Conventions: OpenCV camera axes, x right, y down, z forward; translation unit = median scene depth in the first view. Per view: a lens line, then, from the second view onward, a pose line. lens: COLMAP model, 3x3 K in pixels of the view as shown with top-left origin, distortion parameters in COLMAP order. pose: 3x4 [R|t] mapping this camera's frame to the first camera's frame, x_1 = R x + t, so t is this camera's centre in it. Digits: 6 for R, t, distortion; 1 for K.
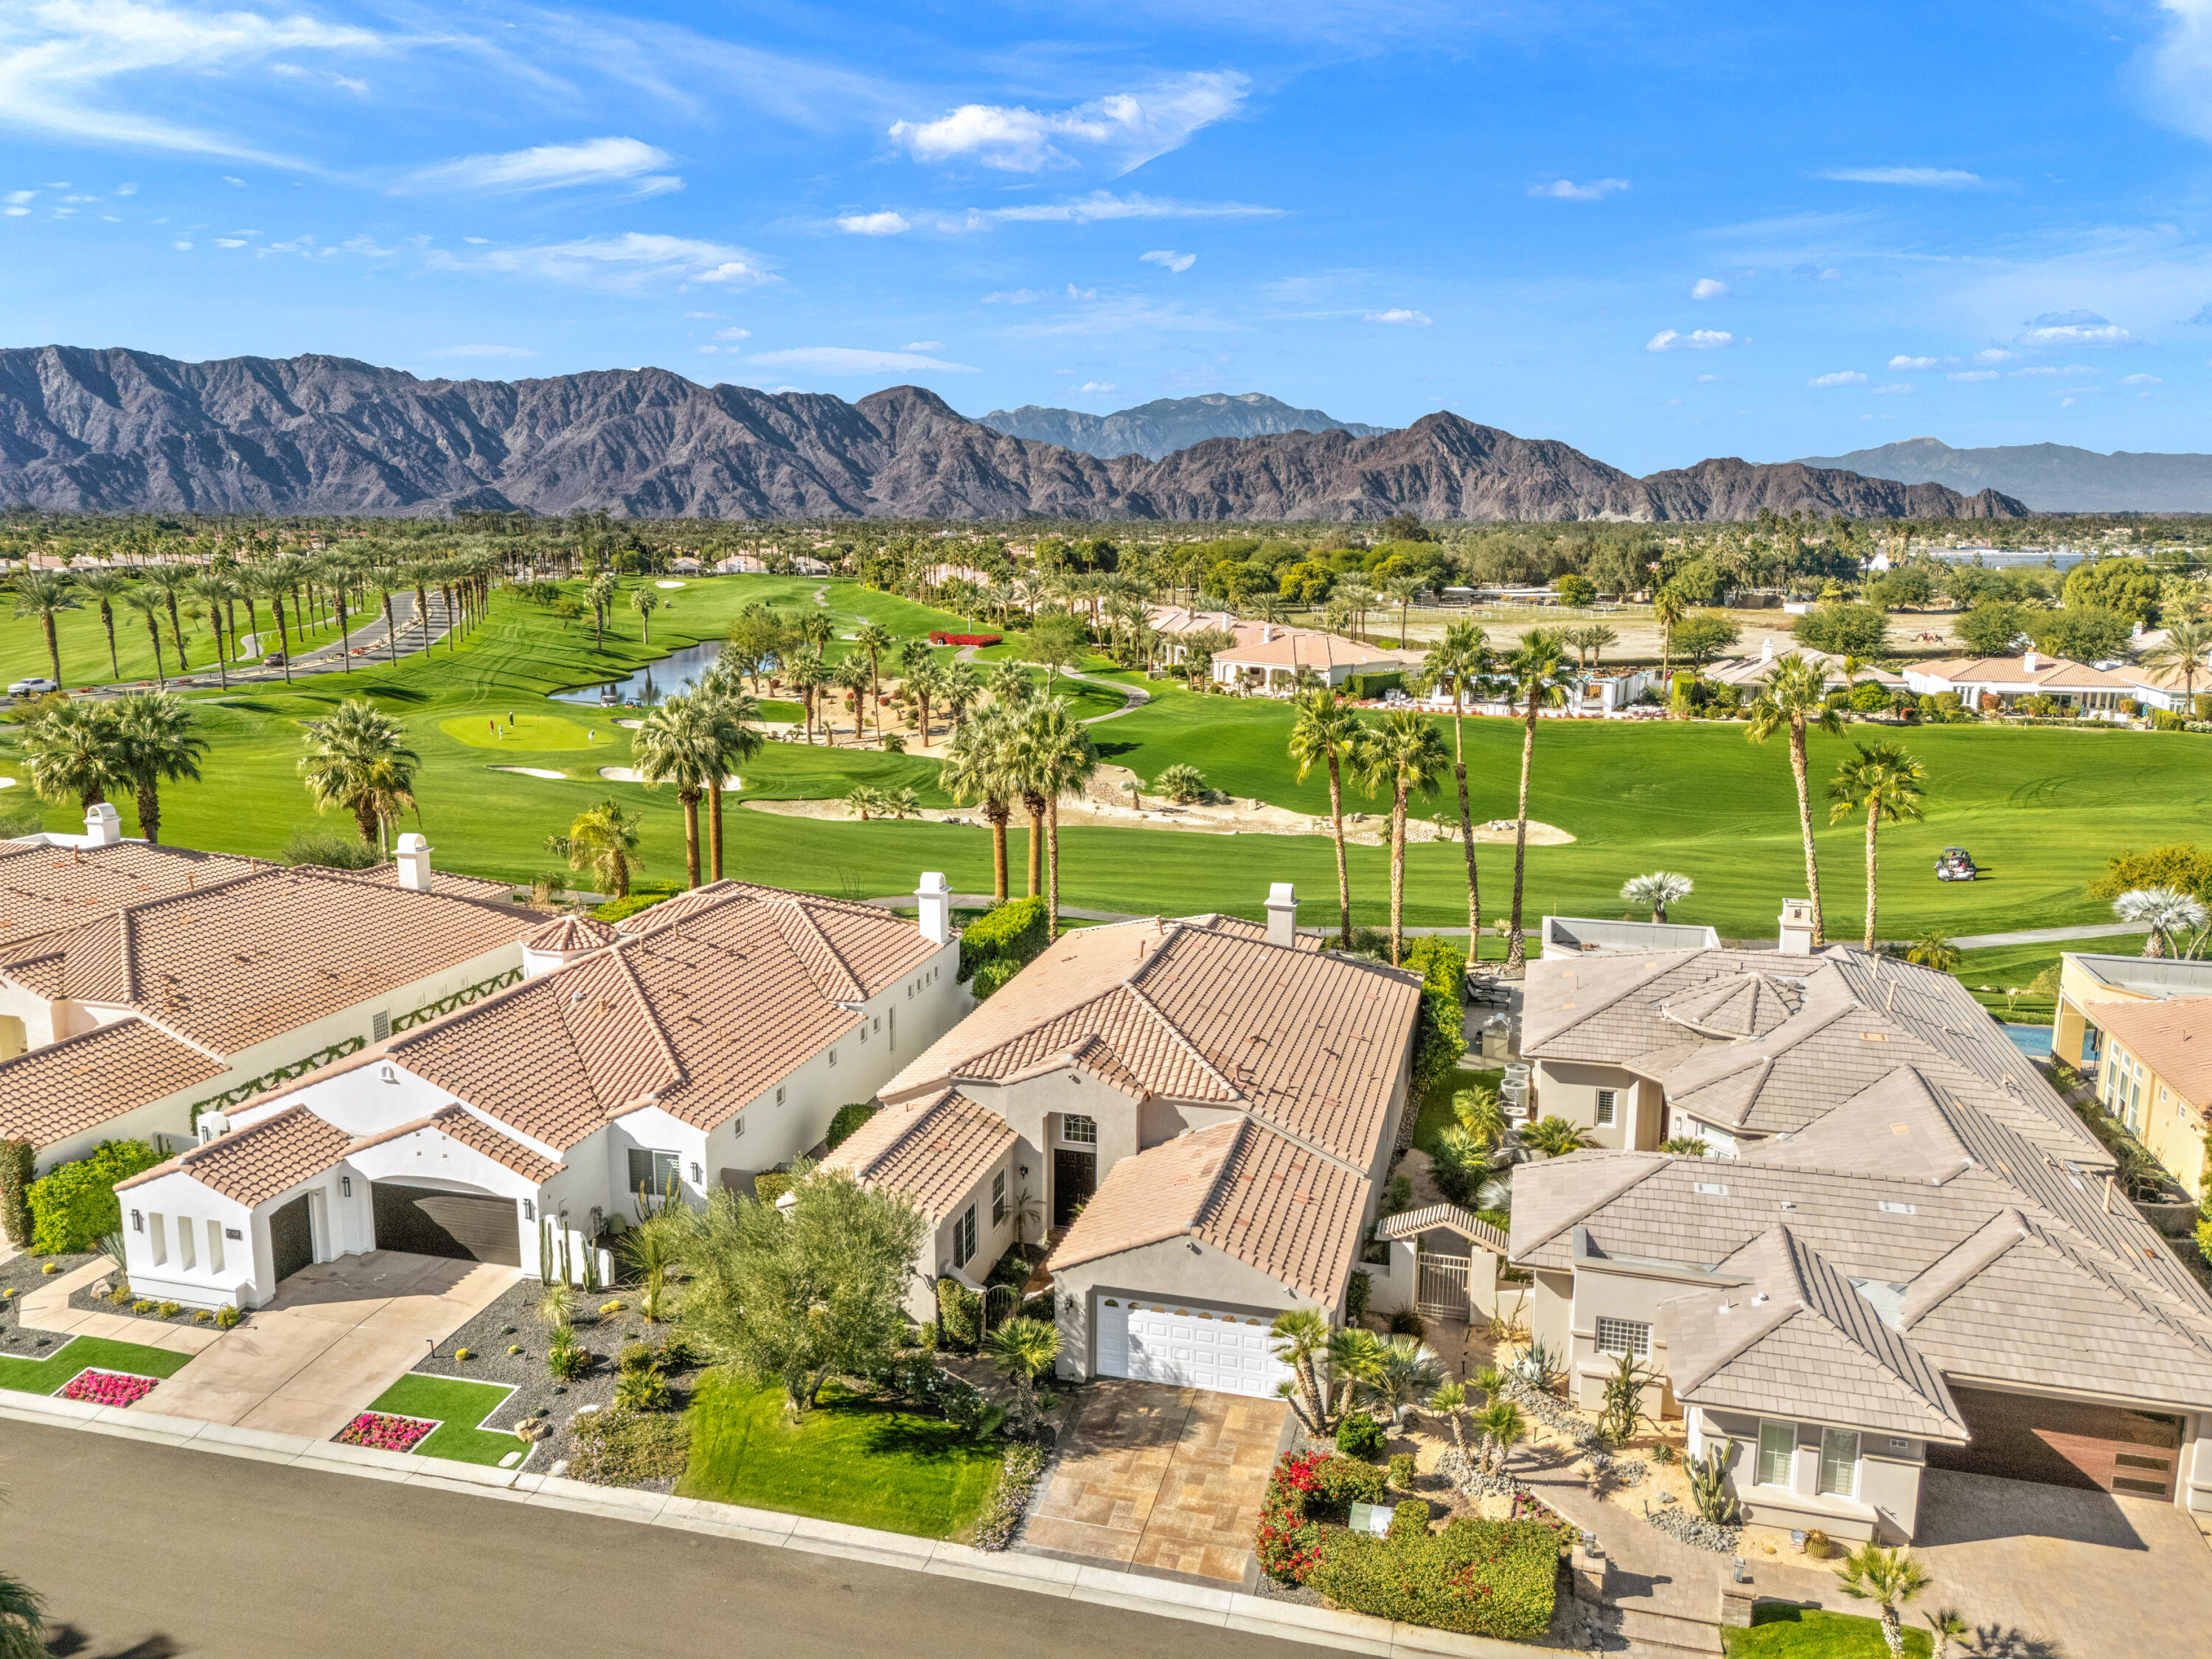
lens RADIAL K [[1624.9, 0, 1107.1], [0, 1624.9, 835.0], [0, 0, 1]] dist [0.068522, -0.060636]
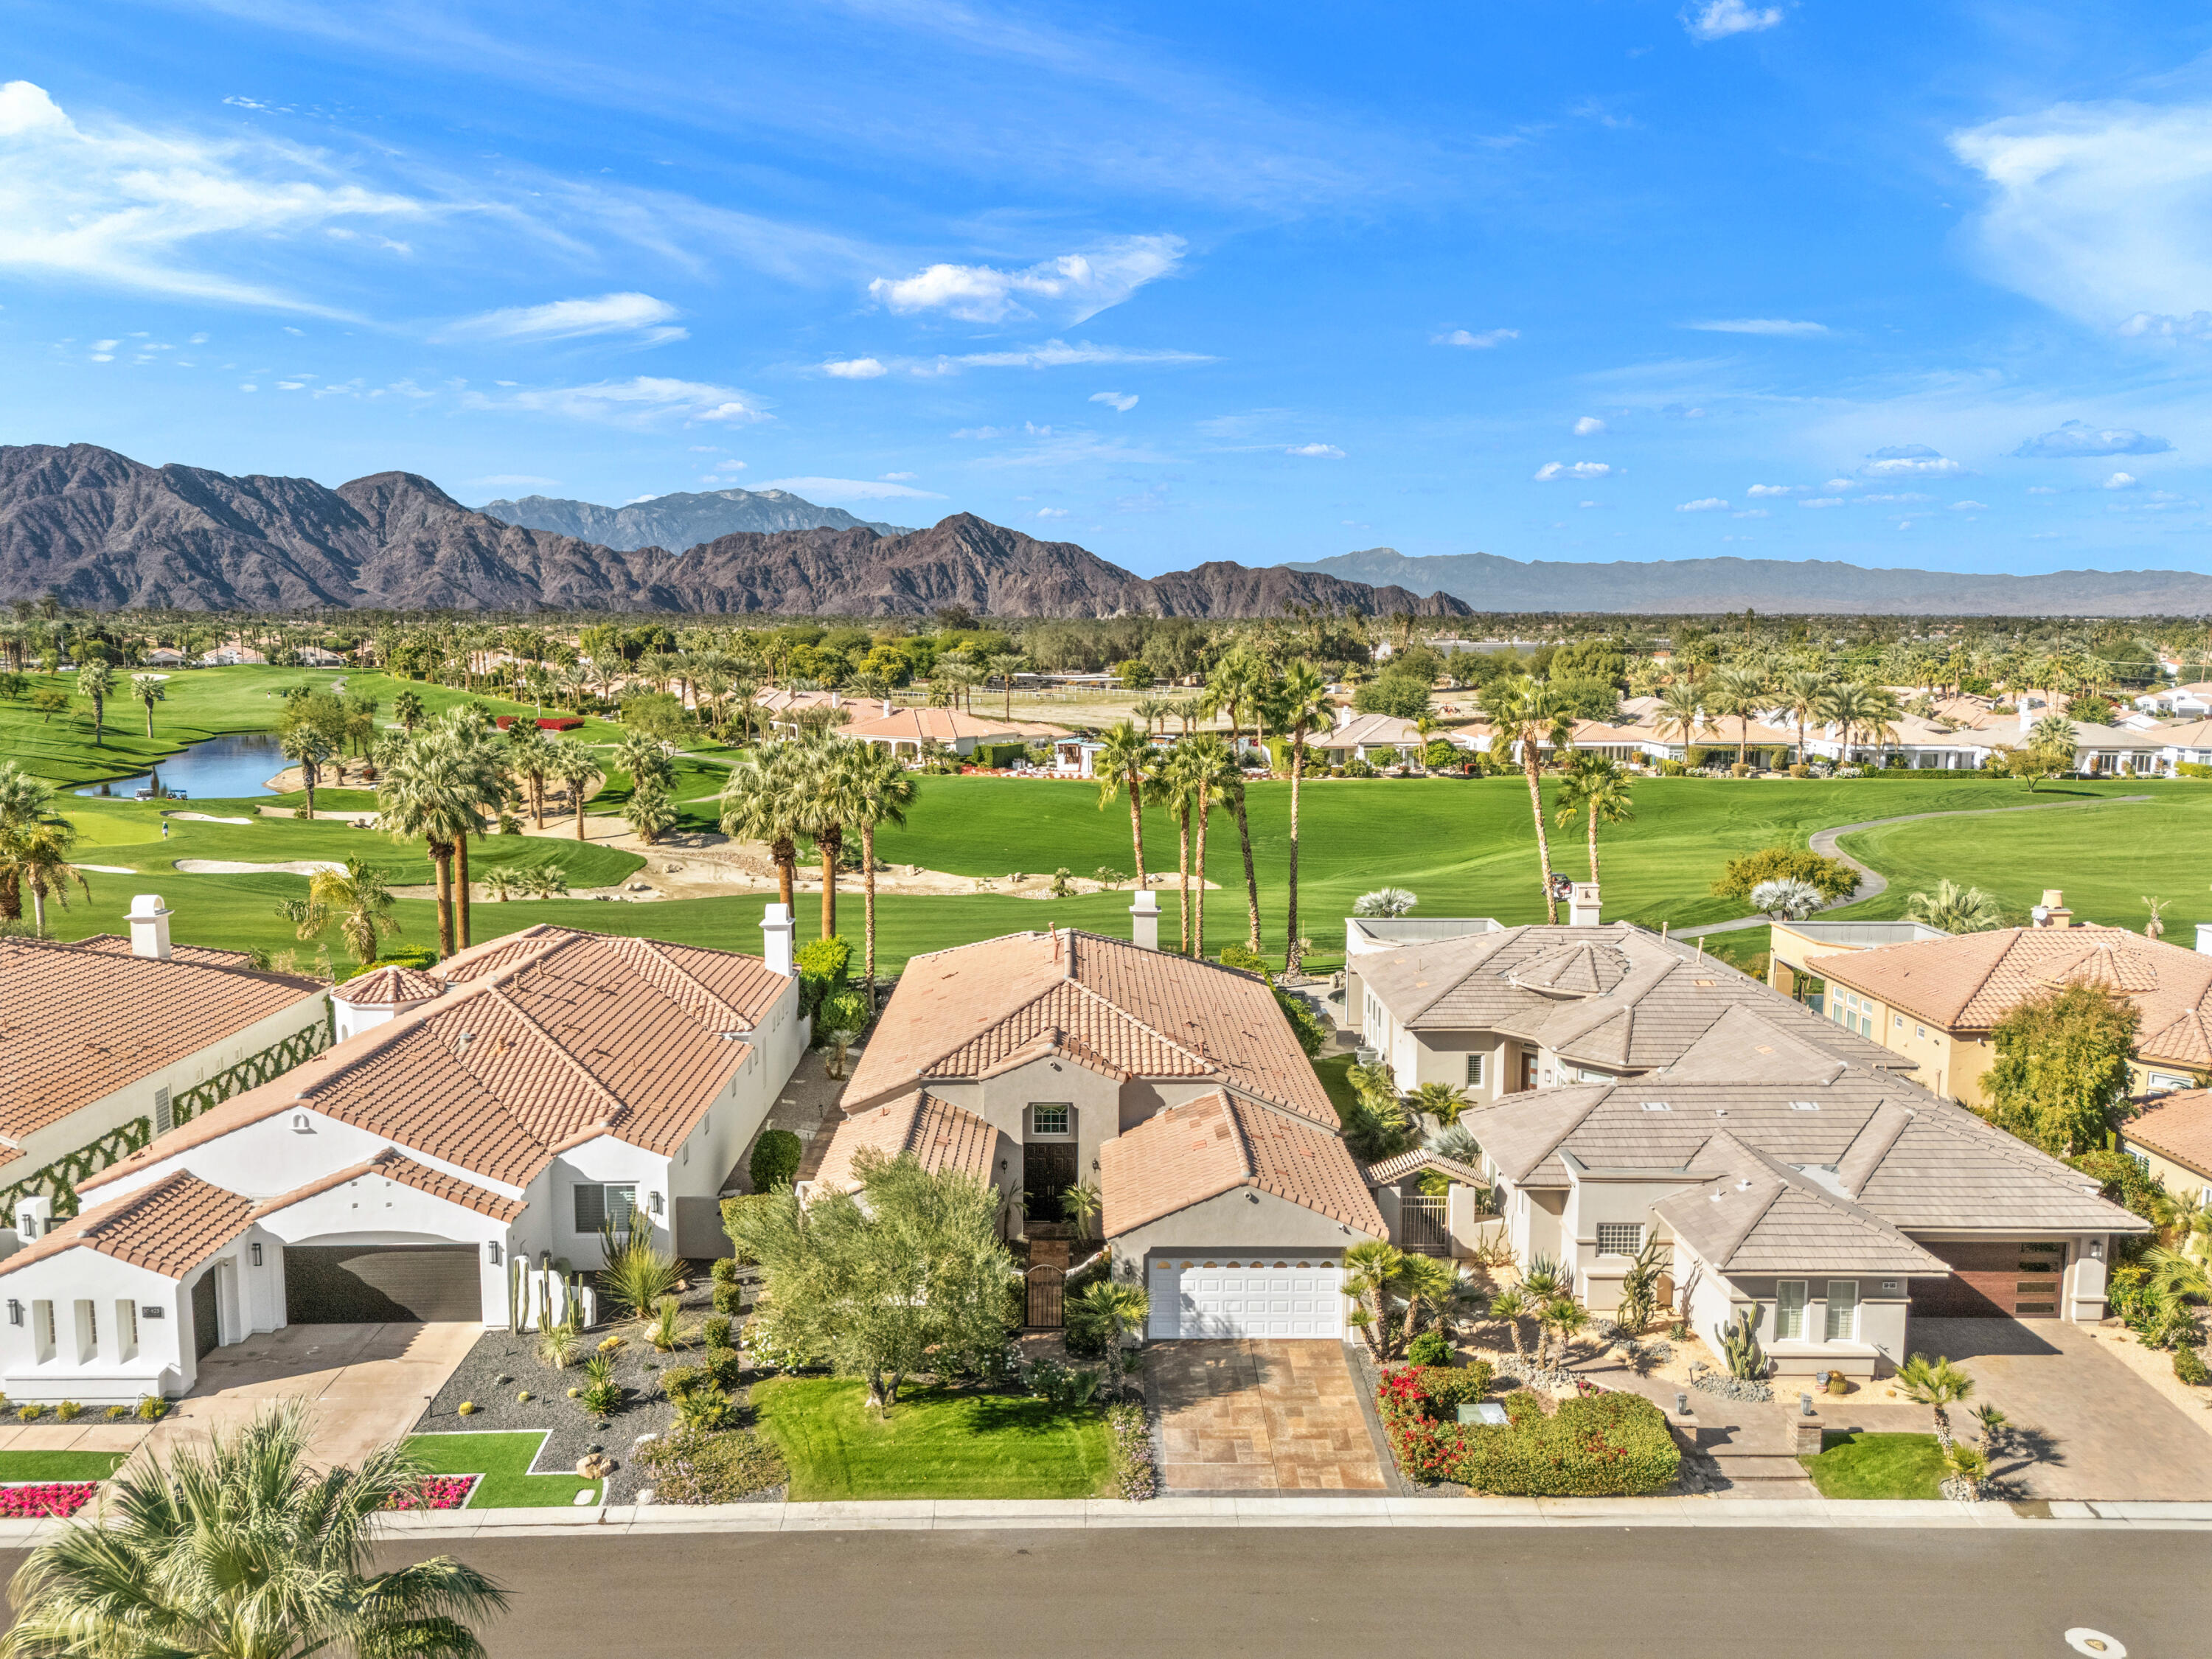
lens RADIAL K [[1624.9, 0, 1107.9], [0, 1624.9, 825.1], [0, 0, 1]] dist [0.068522, -0.060636]
pose [[0.959713, -0.035153, 0.278775, -0.237069], [0.052710, 0.997054, -0.055731, 0.051724], [-0.275995, 0.068180, 0.958738, 0.007866]]
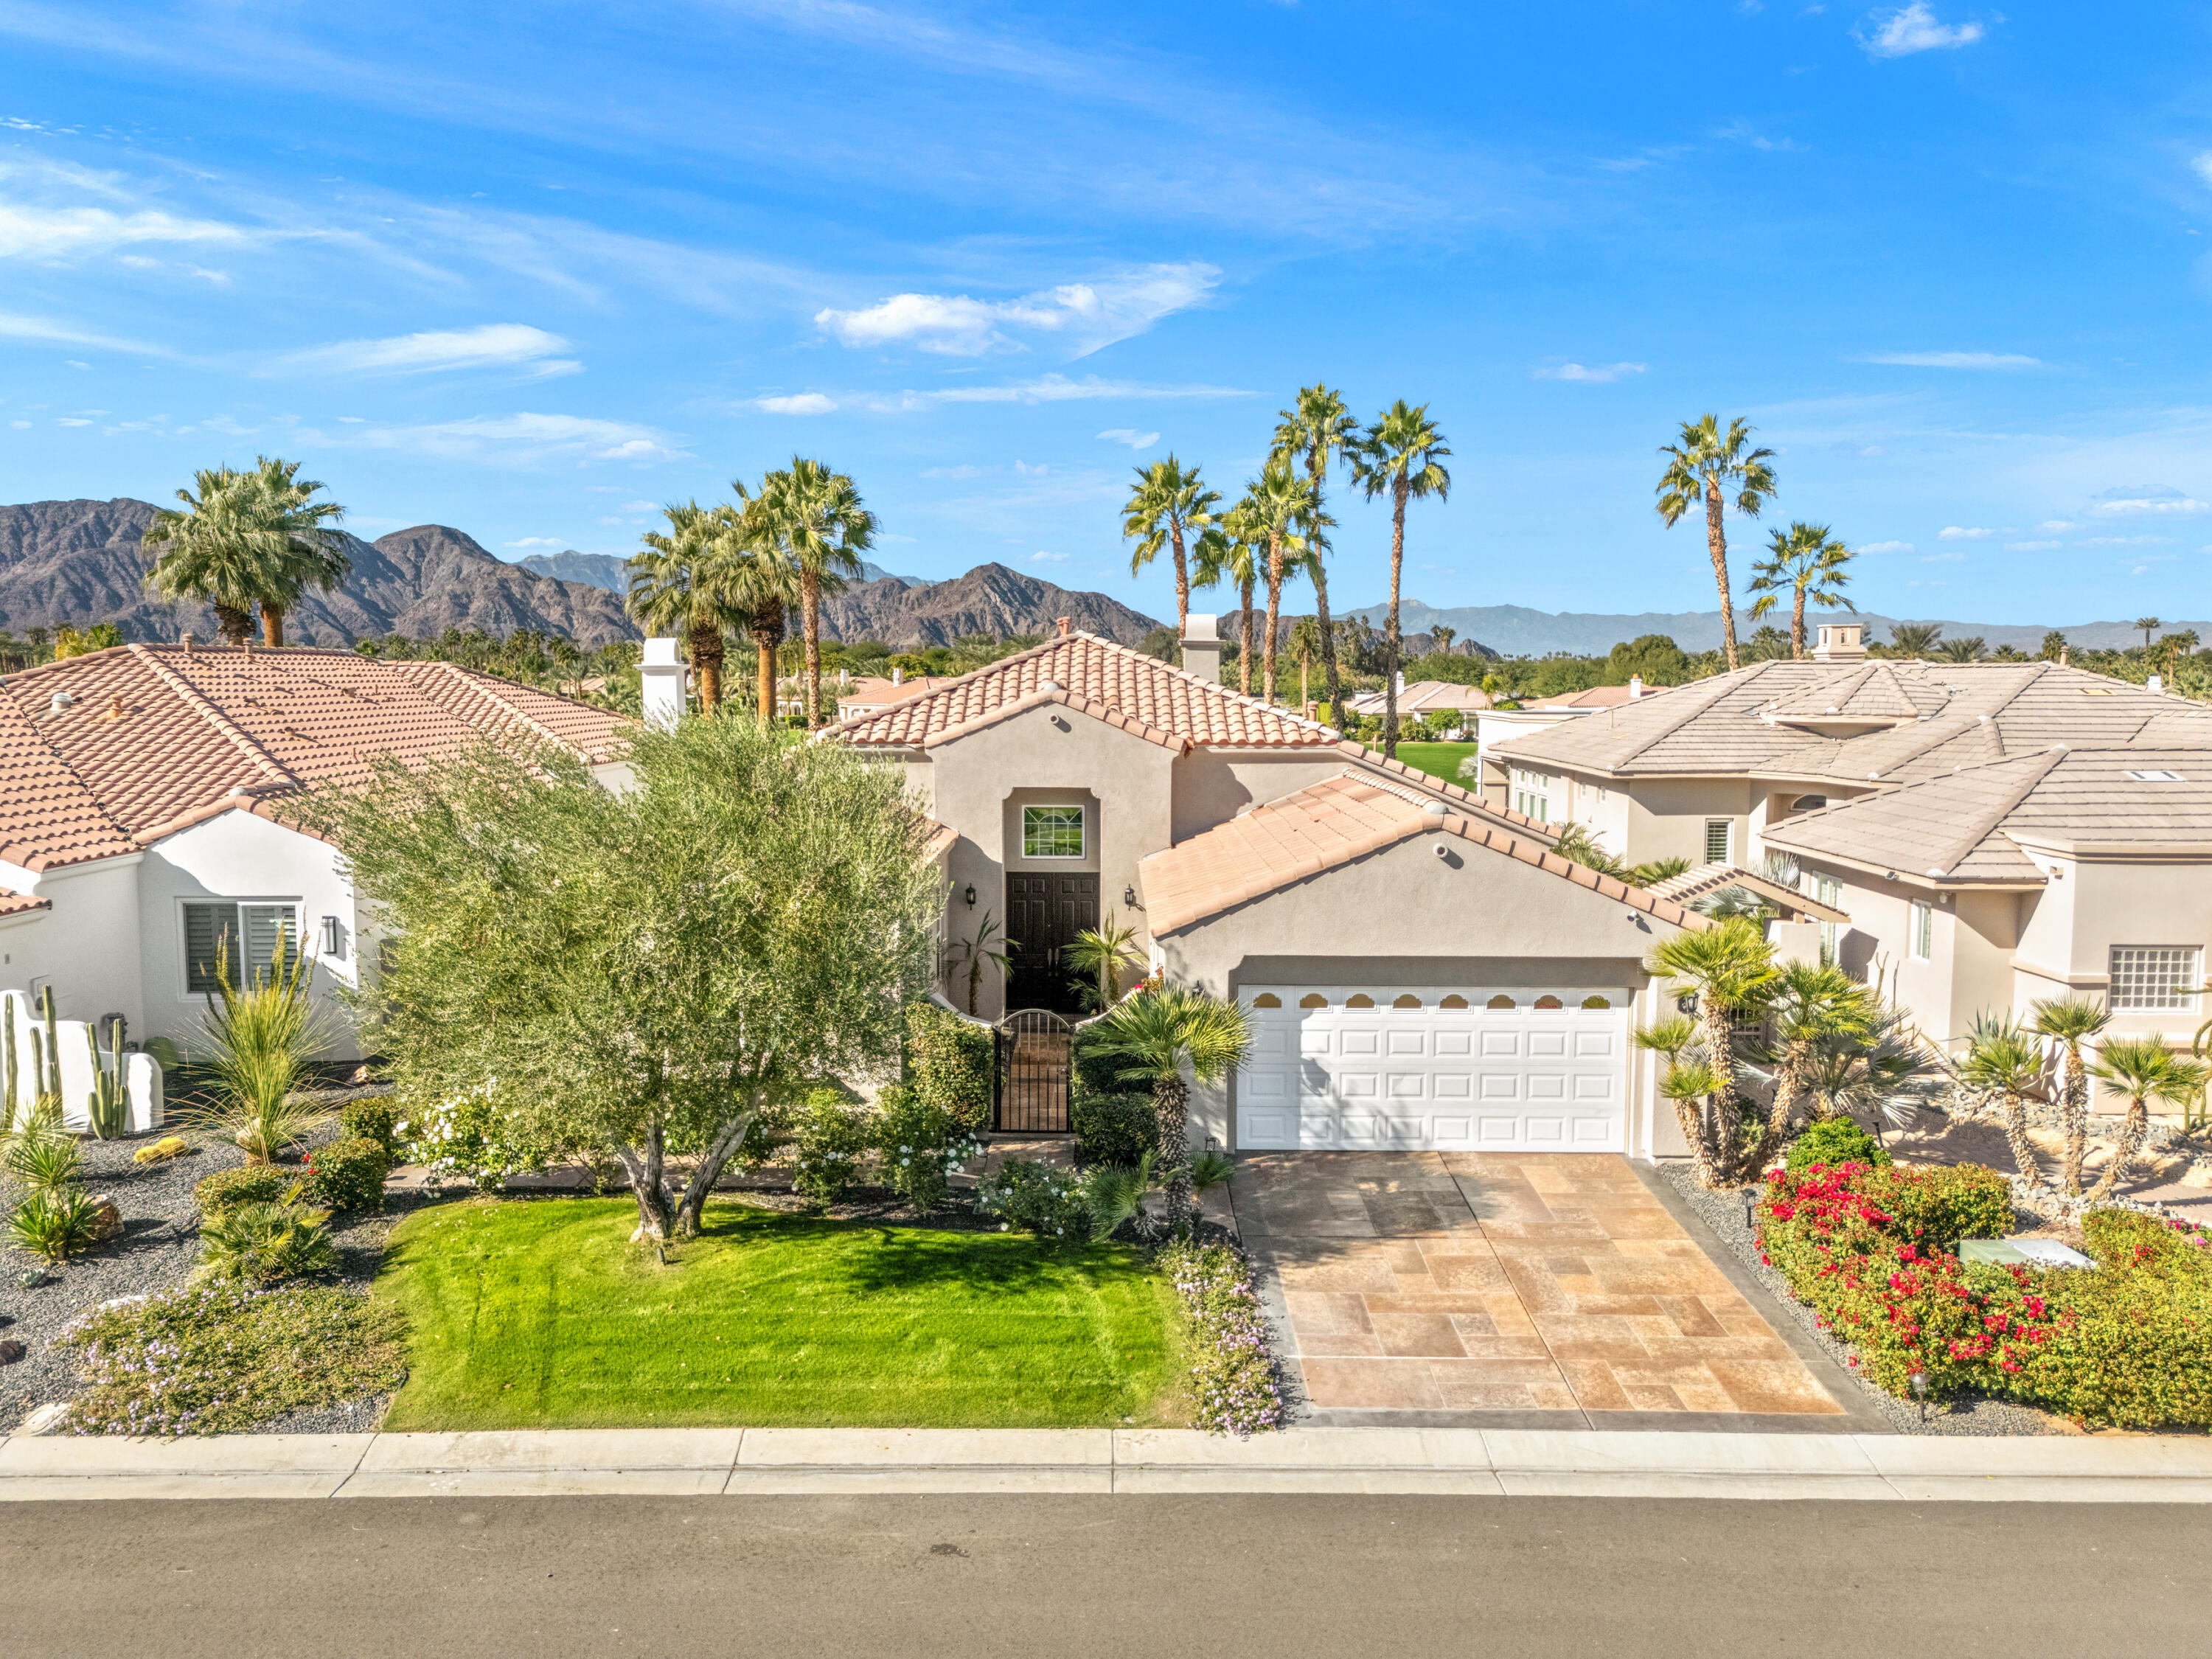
lens RADIAL K [[1624.9, 0, 1108.3], [0, 1624.9, 824.6], [0, 0, 1]] dist [0.068522, -0.060636]
pose [[0.964266, -0.026117, 0.263647, -0.139027], [0.051135, 0.994764, -0.088481, 0.211972], [-0.259956, 0.098801, 0.960553, 0.398507]]
